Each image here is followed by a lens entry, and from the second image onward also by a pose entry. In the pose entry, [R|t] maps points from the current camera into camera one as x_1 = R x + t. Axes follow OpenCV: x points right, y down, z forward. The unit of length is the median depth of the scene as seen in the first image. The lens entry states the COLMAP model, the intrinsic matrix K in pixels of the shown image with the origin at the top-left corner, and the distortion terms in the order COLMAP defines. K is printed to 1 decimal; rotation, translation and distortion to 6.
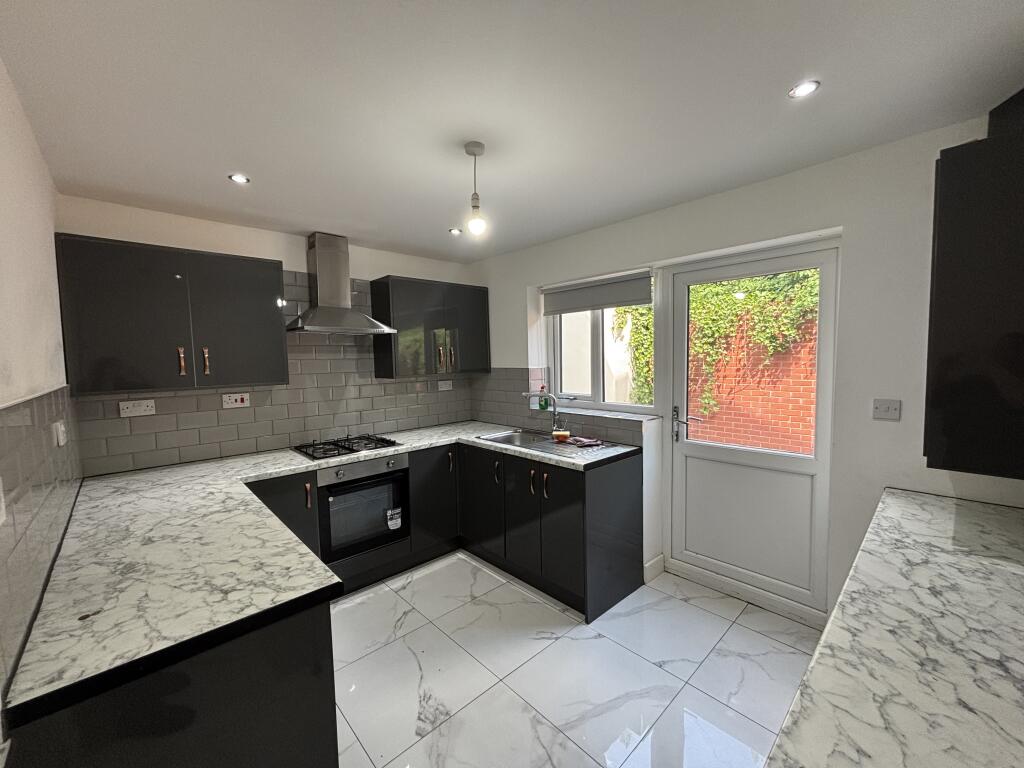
lens RADIAL K [[410.7, 0, 509.1], [0, 410.7, 383.8], [0, 0, 1]] dist [-0.003131, -0.000237]
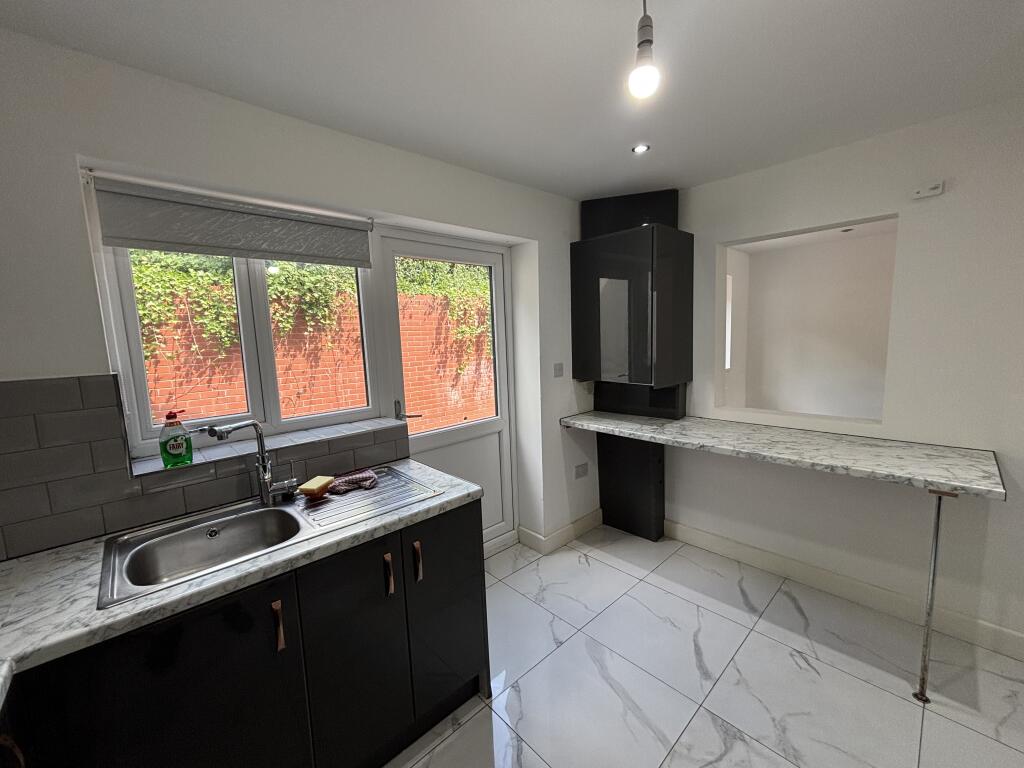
lens RADIAL K [[410.7, 0, 510.8], [0, 410.7, 382.2], [0, 0, 1]] dist [-0.003131, -0.000237]
pose [[-0.003263, -0.095558, 0.995419, -0.340757], [0.100473, 0.990355, 0.095401, -0.031310], [-0.994934, 0.100324, 0.006369, 0.629483]]
